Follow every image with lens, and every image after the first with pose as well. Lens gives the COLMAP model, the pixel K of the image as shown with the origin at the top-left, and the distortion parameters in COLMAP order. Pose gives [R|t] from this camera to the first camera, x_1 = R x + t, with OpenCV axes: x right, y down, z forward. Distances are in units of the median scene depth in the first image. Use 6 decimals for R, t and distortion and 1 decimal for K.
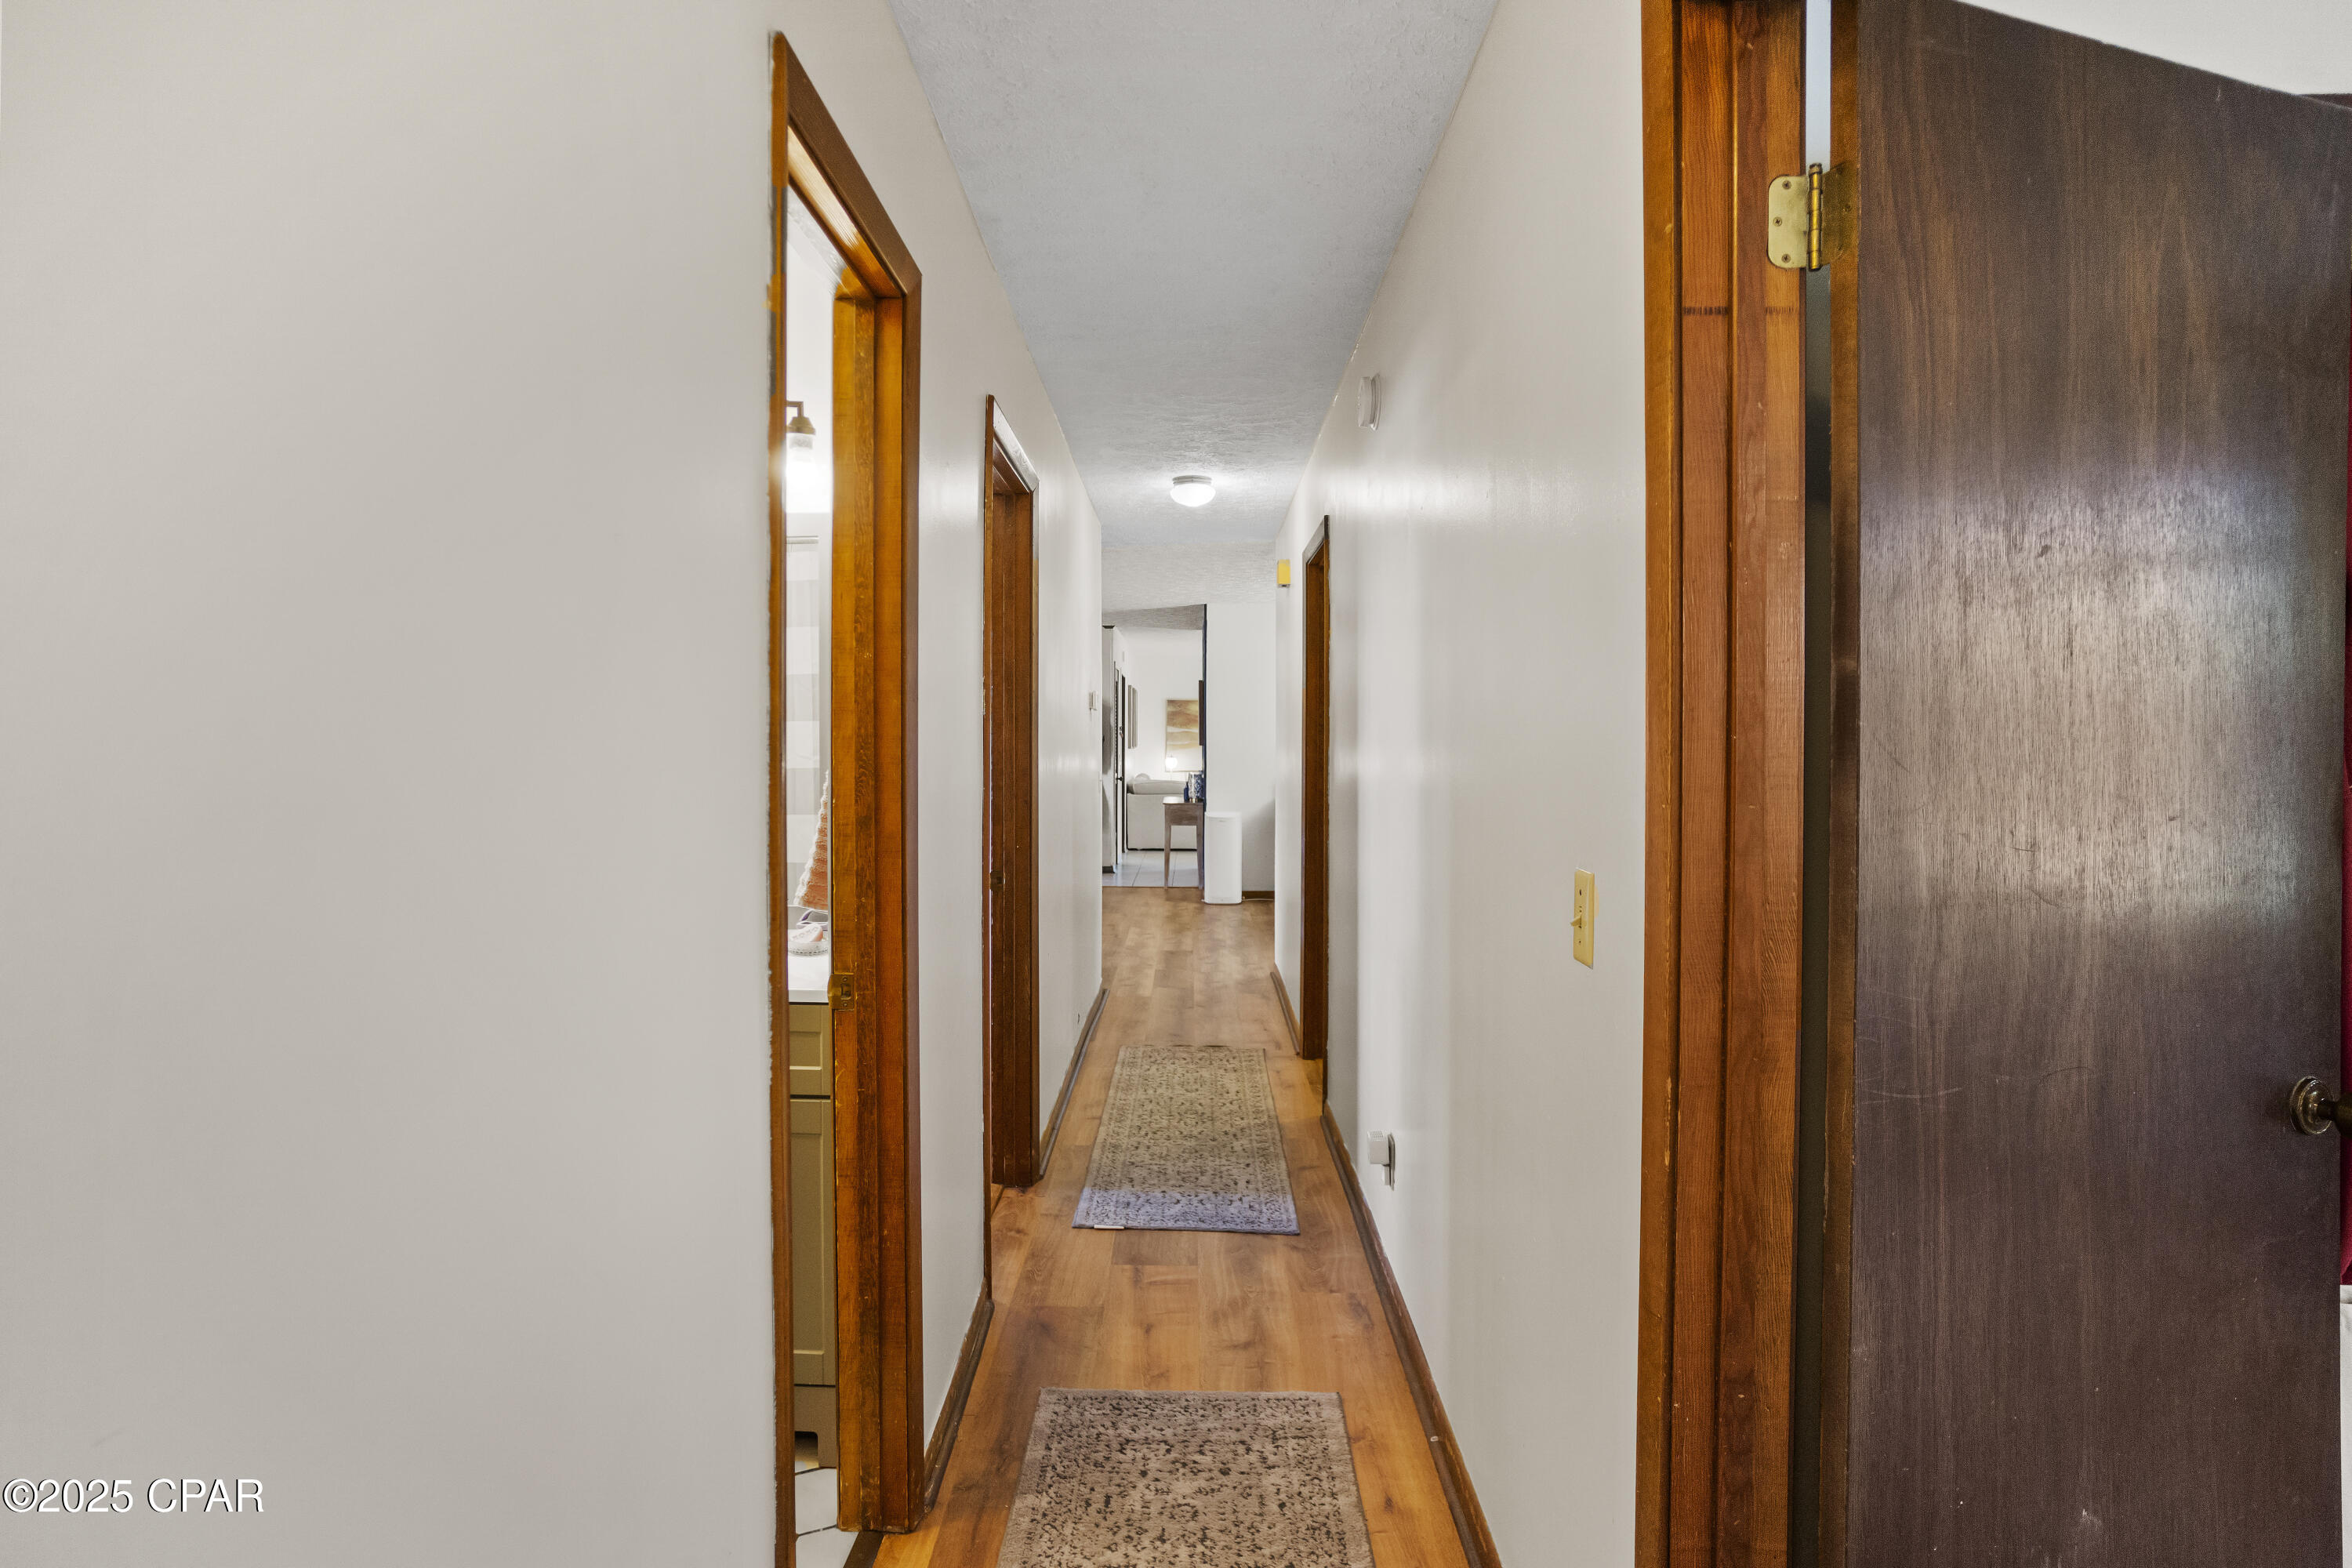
lens RADIAL K [[1279.1, 0, 1176.9], [0, 1279.1, 749.7], [0, 0, 1]] dist [-0.063355, 0.044256]
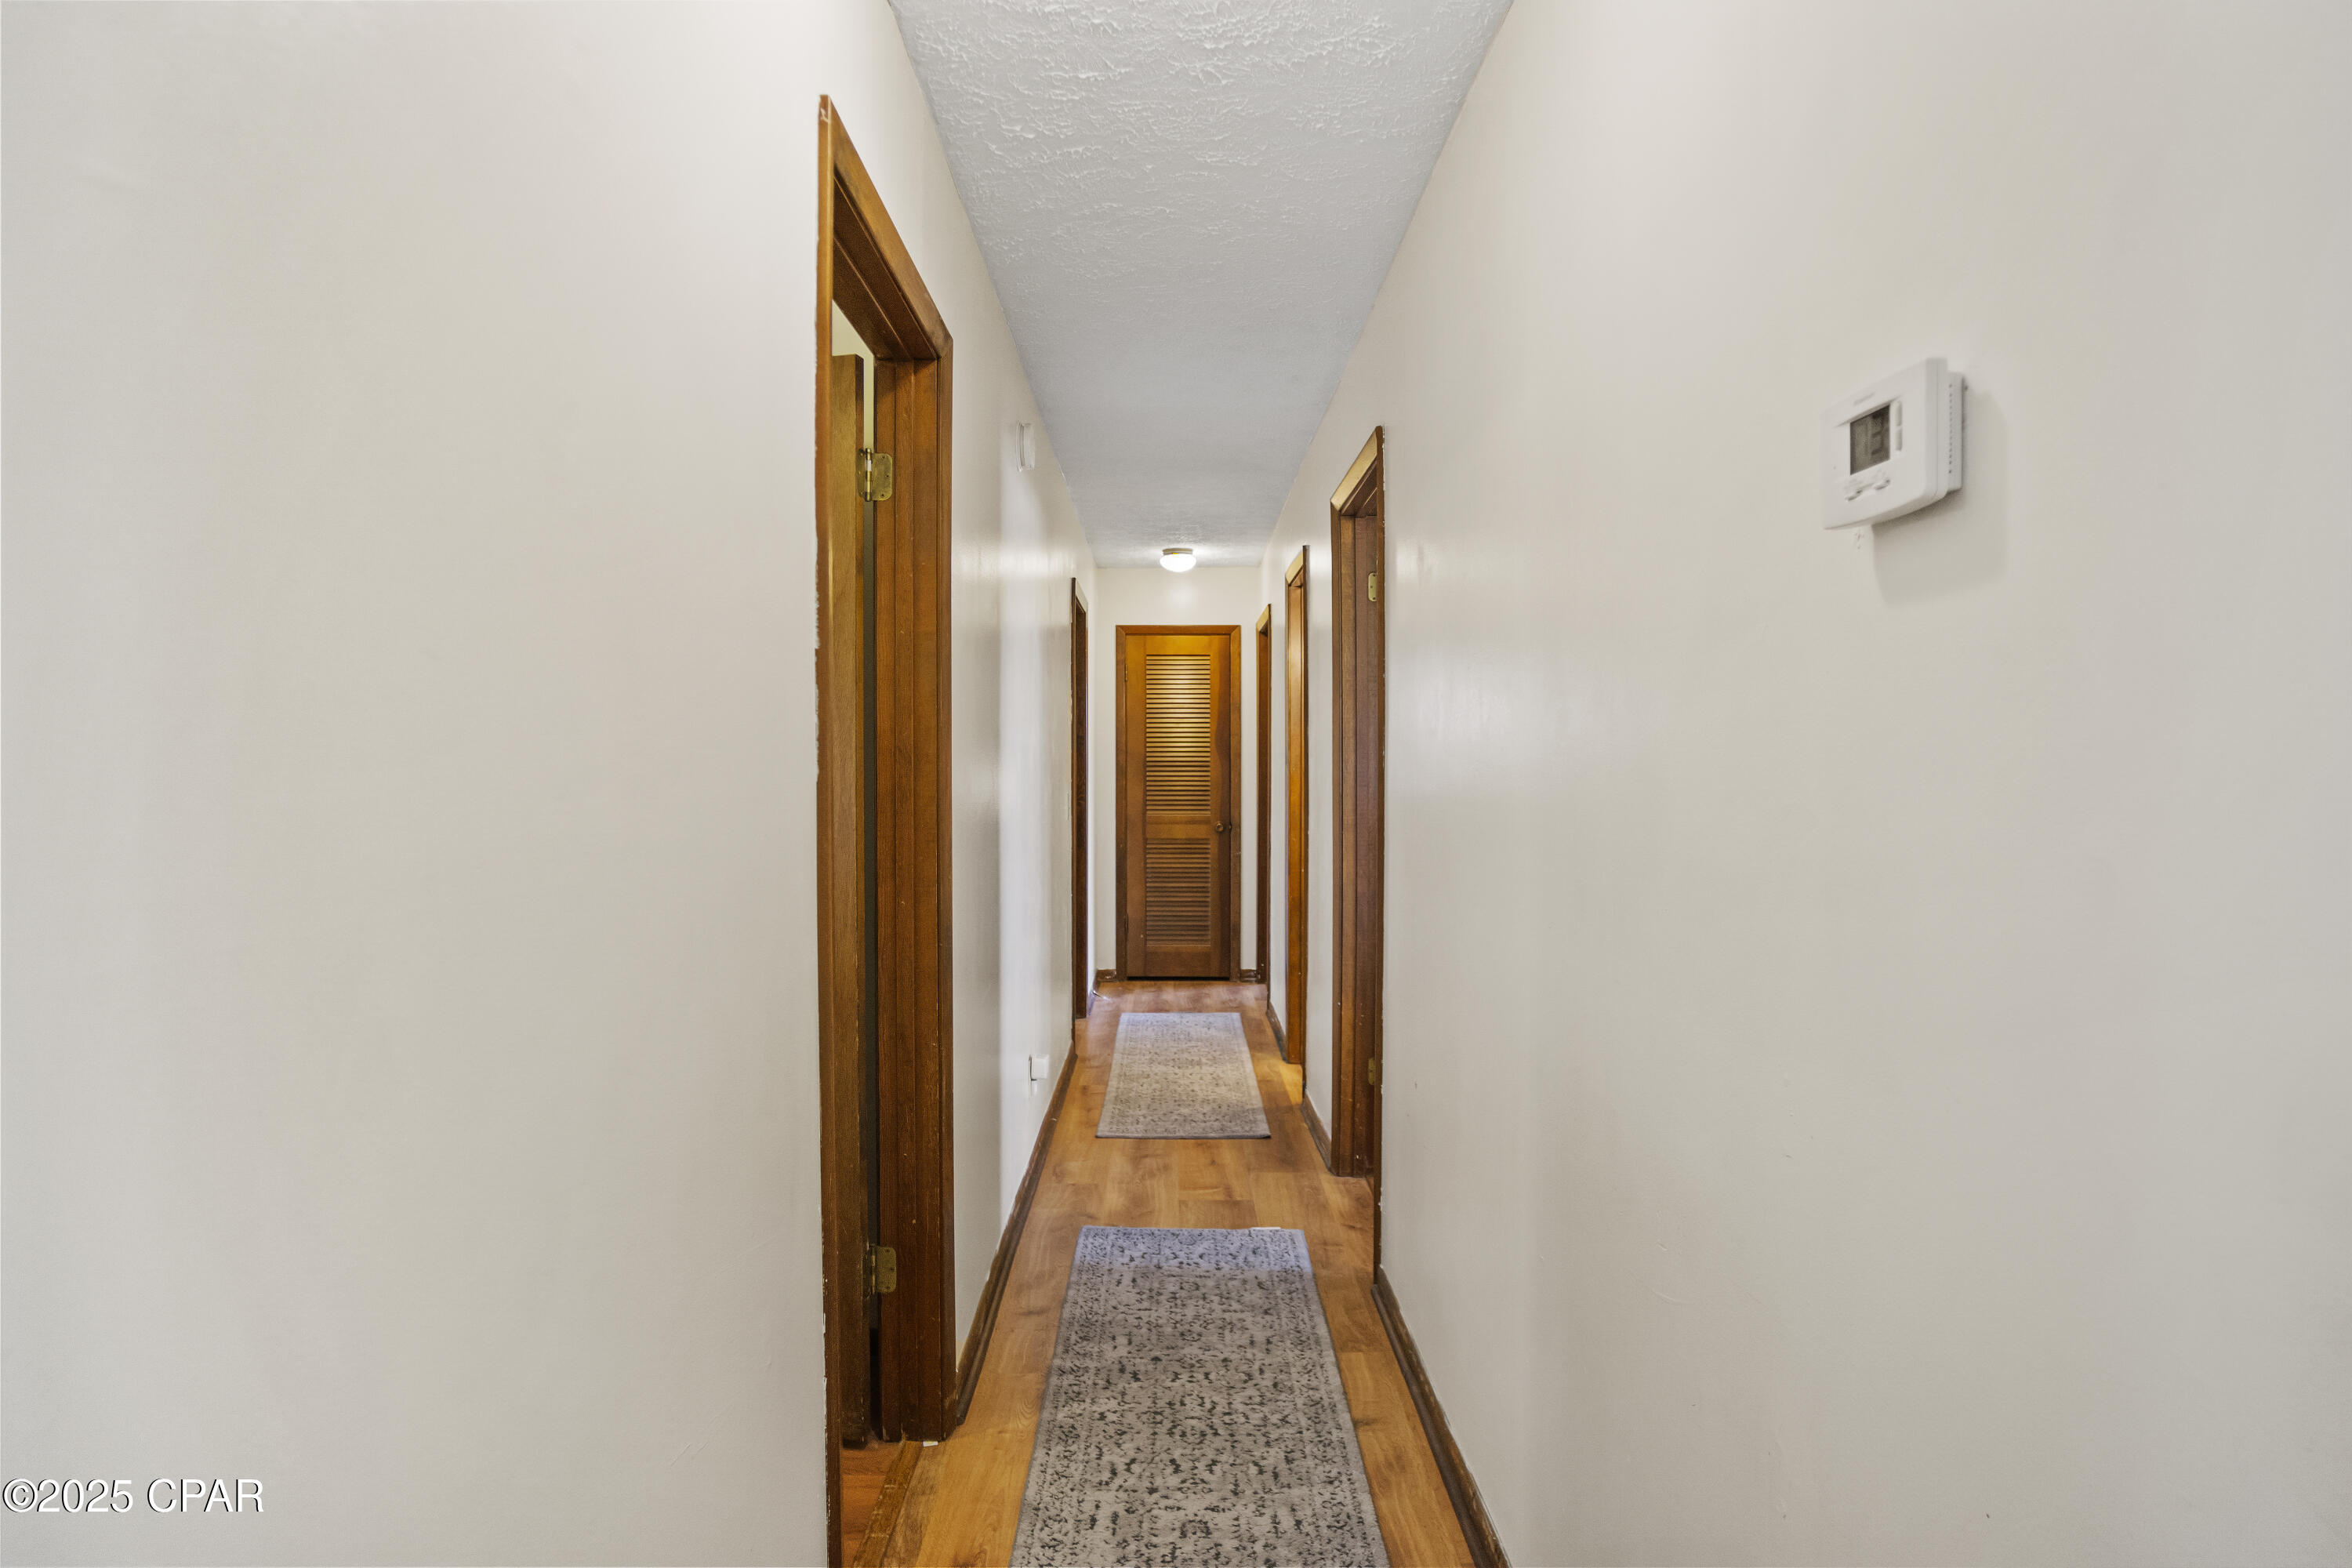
lens RADIAL K [[1279.1, 0, 1176.9], [0, 1279.1, 749.7], [0, 0, 1]] dist [-0.063355, 0.044256]
pose [[-0.999848, 0.000624, -0.017448, 0.038247], [0.000684, 0.999994, -0.003399, -0.006362], [0.017446, -0.003411, -0.999842, 2.160988]]
